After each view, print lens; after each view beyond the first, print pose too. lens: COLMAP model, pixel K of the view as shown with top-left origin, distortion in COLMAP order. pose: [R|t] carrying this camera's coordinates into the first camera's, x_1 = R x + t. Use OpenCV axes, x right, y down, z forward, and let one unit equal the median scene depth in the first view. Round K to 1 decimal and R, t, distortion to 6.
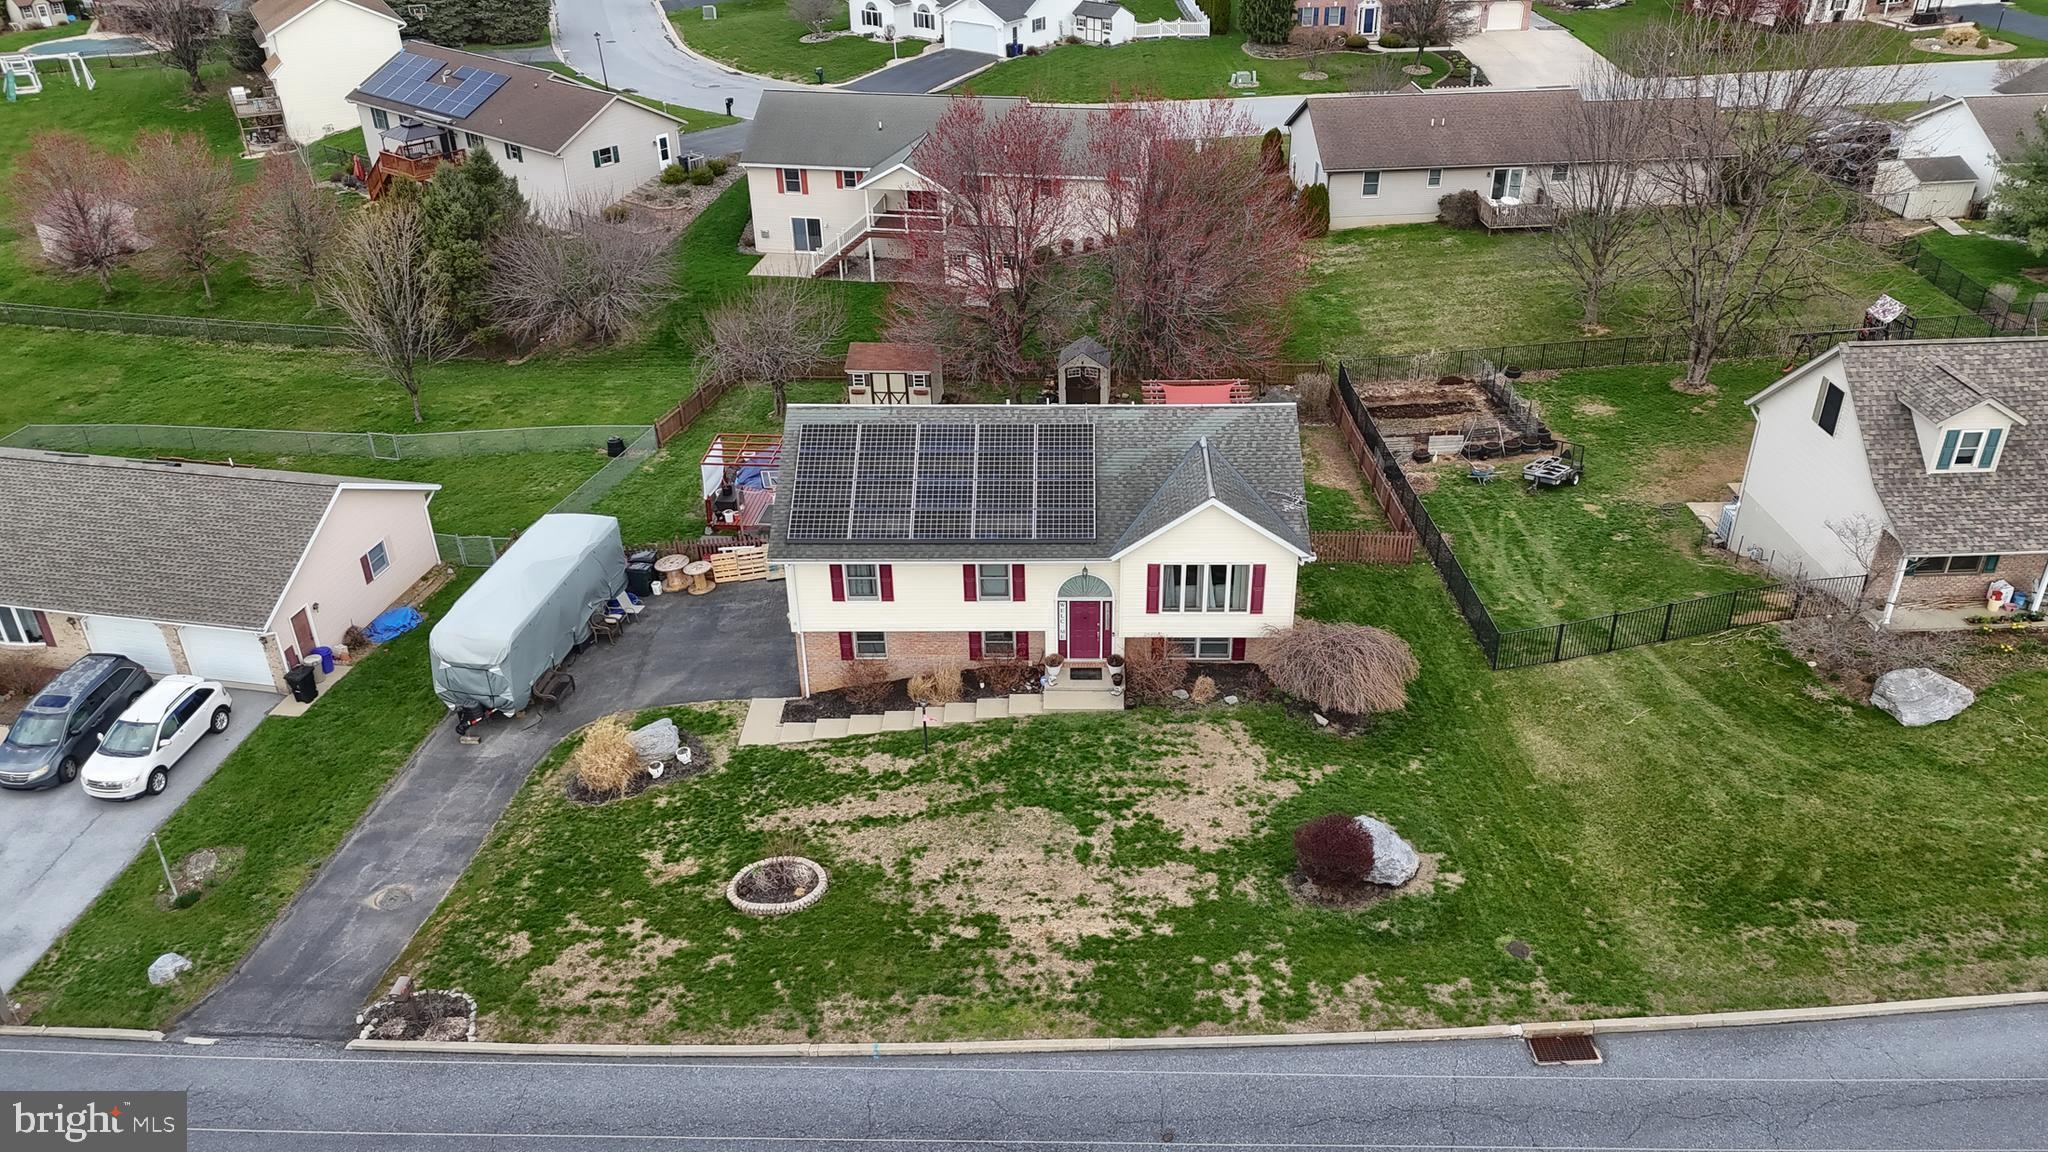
lens RADIAL K [[1514.5, 0, 1042.0], [0, 1514.5, 579.0], [0, 0, 1]] dist [0.099083, -0.131876]
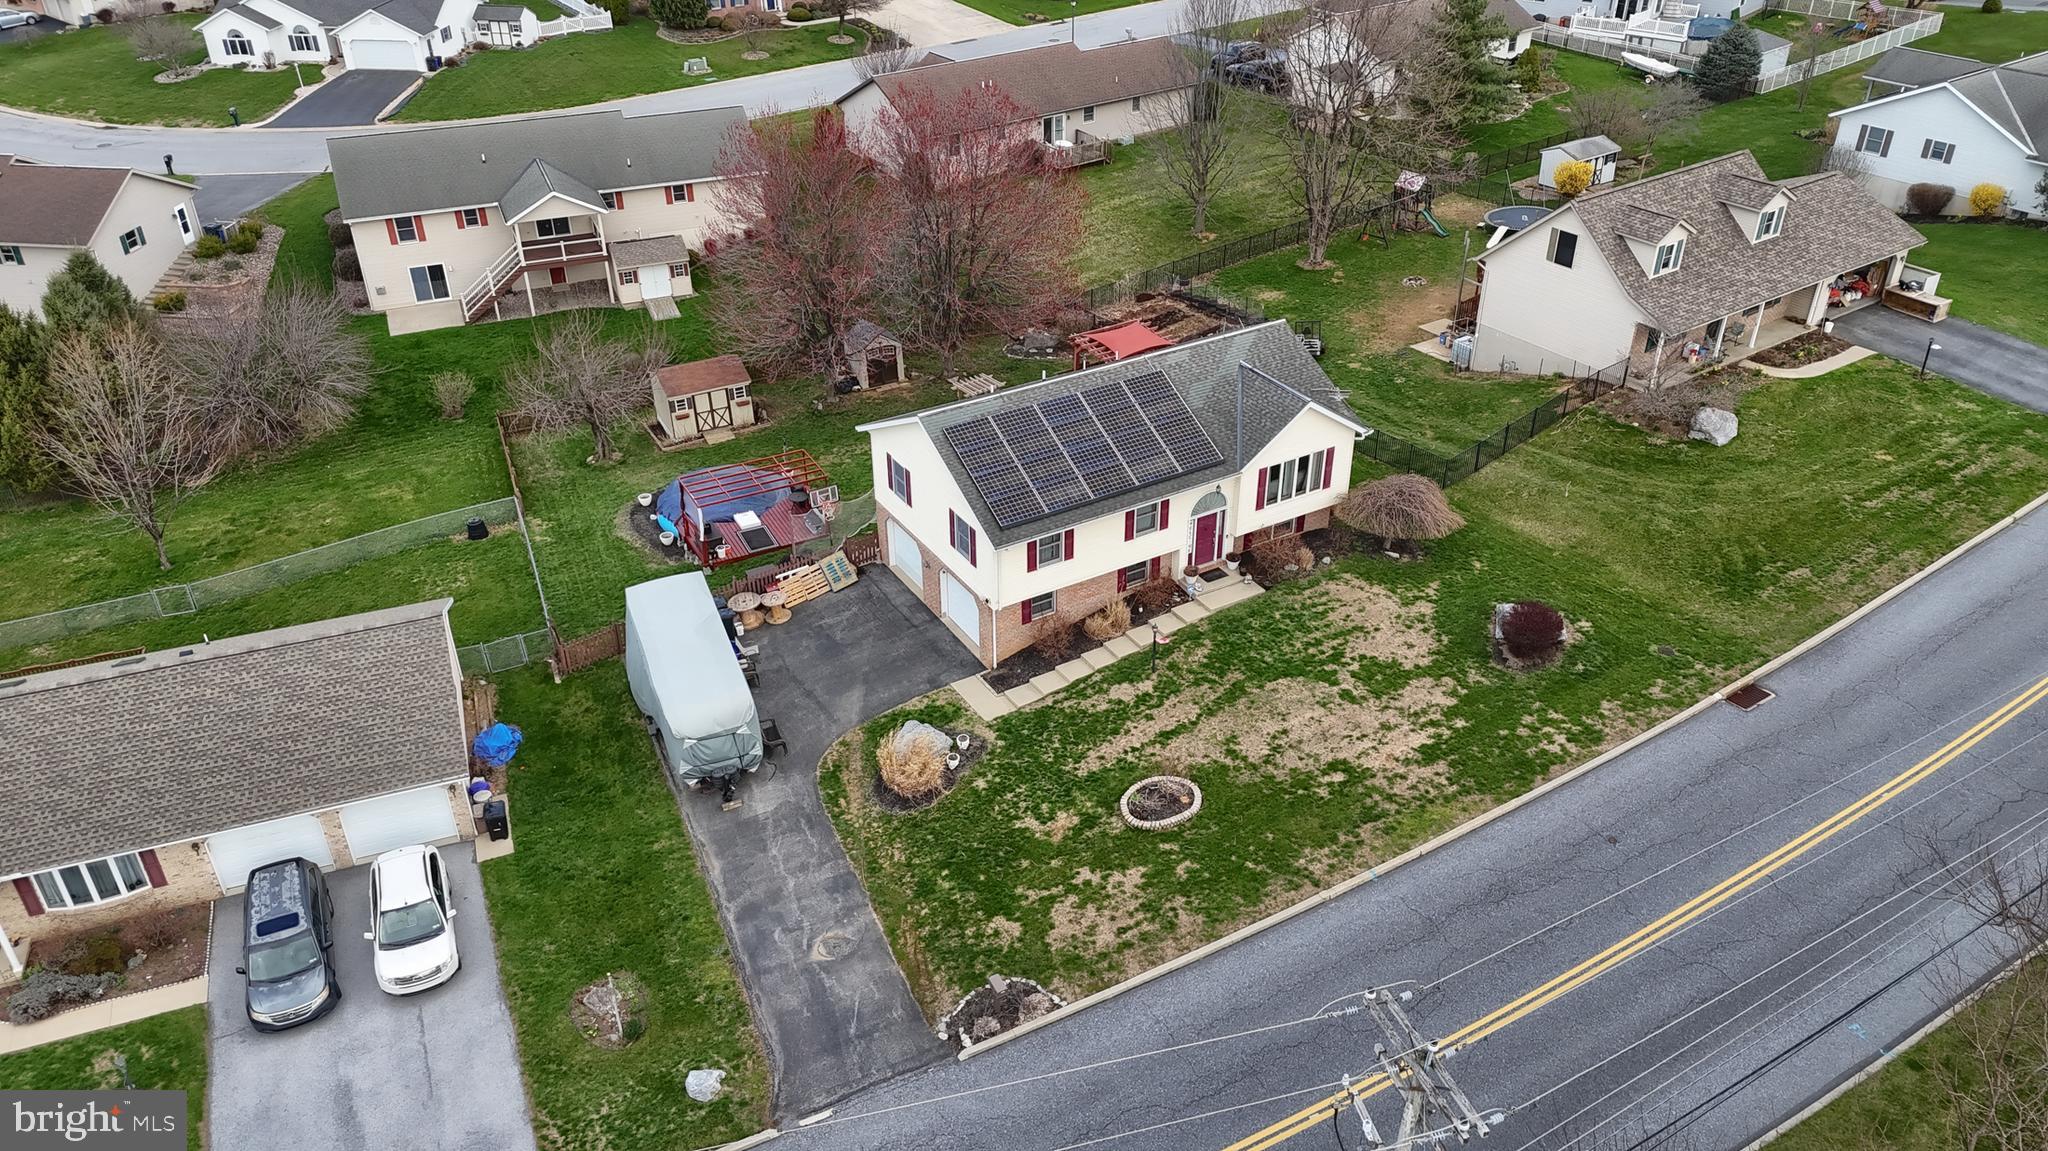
lens RADIAL K [[1479.9, 0, 1008.8], [0, 1479.9, 572.6], [0, 0, 1]] dist [0.080361, -0.076773]
pose [[0.855538, -0.272857, 0.440004, -0.639957], [0.260807, 0.961279, 0.089004, -0.087443], [-0.447252, 0.038610, 0.893574, 0.029710]]
